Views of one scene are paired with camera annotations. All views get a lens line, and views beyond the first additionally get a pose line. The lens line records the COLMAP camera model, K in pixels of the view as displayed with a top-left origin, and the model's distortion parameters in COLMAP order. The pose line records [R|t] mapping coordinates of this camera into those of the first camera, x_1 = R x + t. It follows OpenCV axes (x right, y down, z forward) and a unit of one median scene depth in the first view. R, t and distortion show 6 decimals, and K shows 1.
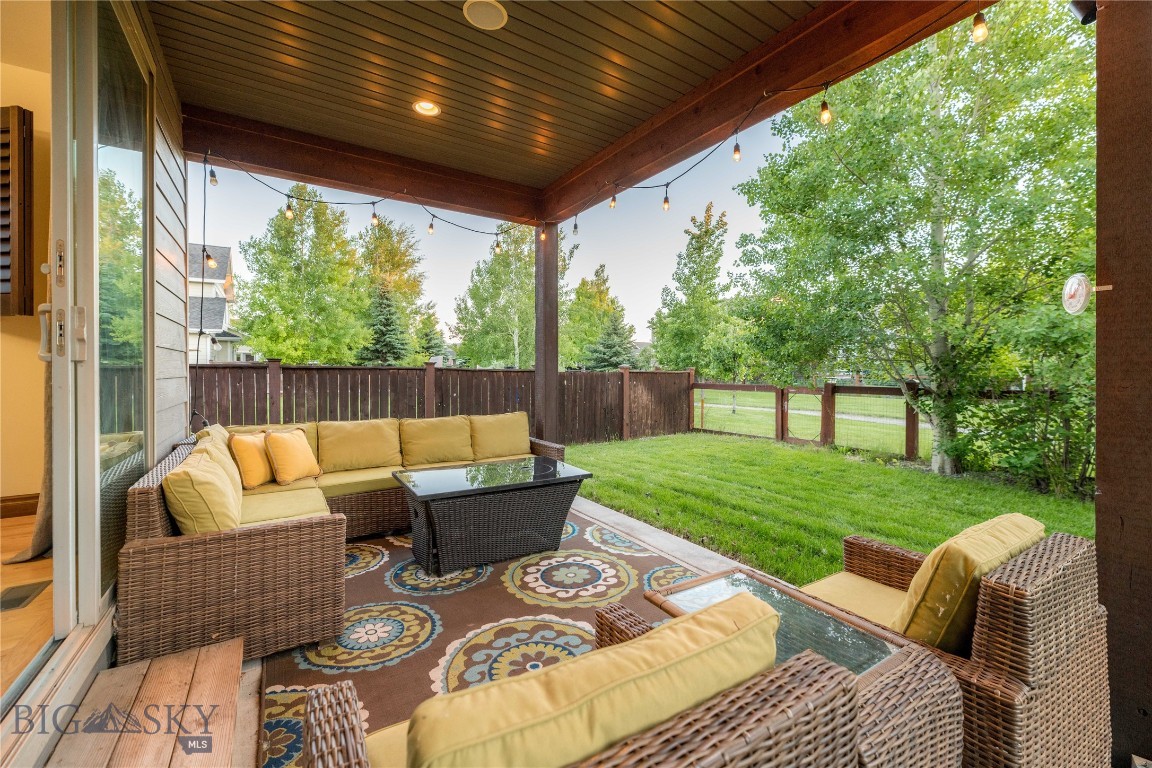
lens RADIAL K [[468.3, 0, 588.6], [0, 468.3, 369.1], [0, 0, 1]] dist [0.001573, 0.000007]
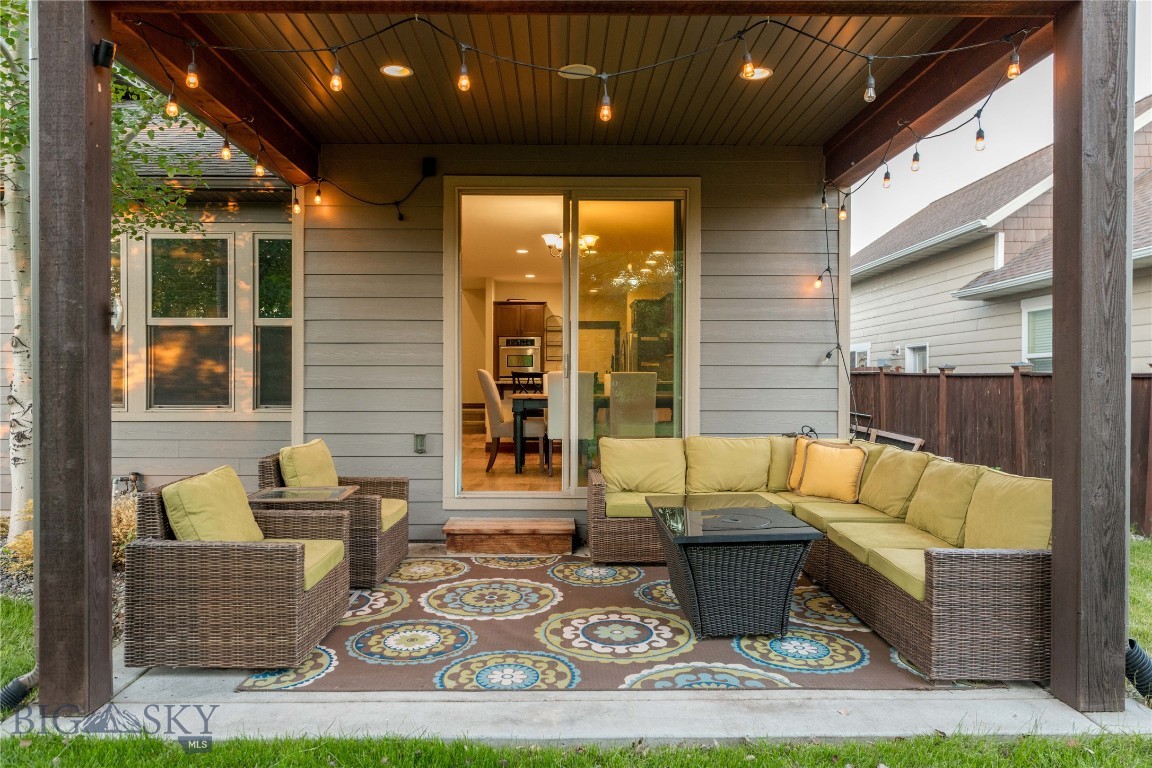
lens RADIAL K [[782.6, 0, 574.8], [0, 782.6, 387.1], [0, 0, 1]] dist [0.000799, -0.000091]
pose [[-0.540267, 0.005406, -0.841476, 0.721495], [-0.001098, 0.999974, 0.007130, 0.000274], [0.841493, 0.004776, -0.540247, 1.047969]]
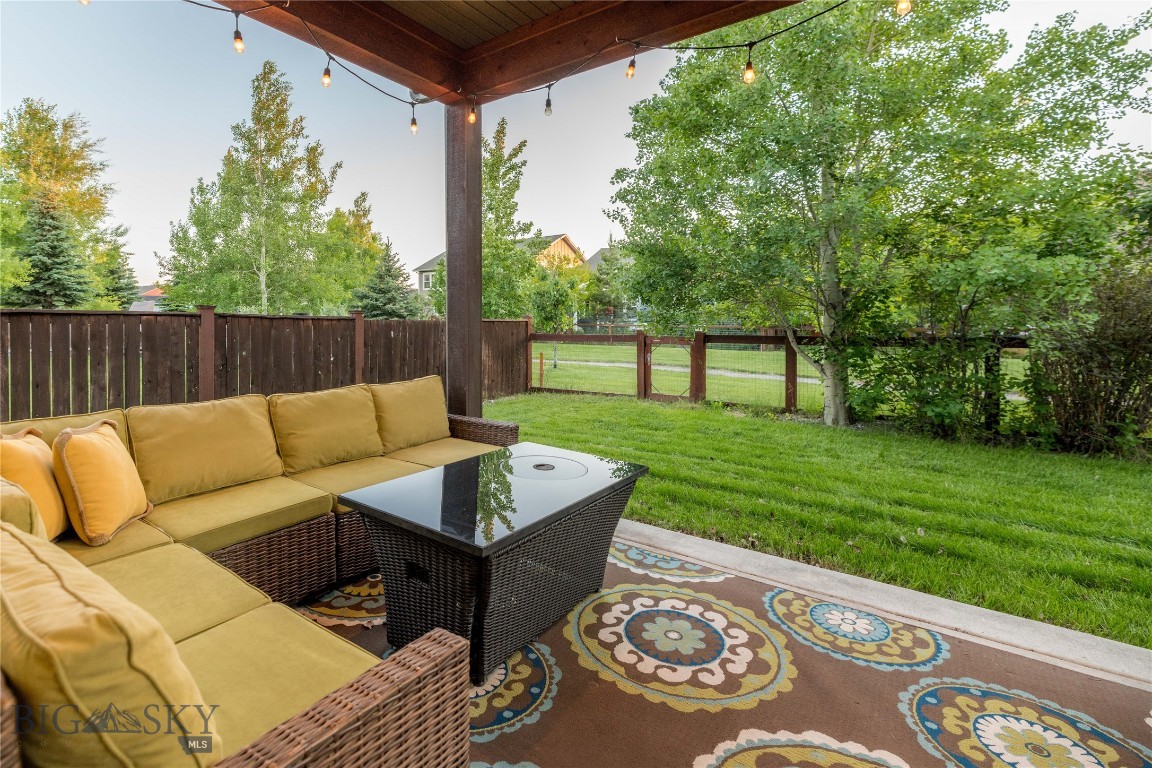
lens RADIAL K [[537.8, 0, 505.3], [0, 537.8, 320.4], [0, 0, 1]] dist [0.003470, -0.000367]
pose [[0.950402, -0.001060, 0.311022, -0.296403], [0.000702, 0.999999, 0.001263, 0.011426], [-0.311023, -0.000982, 0.950402, 0.241711]]
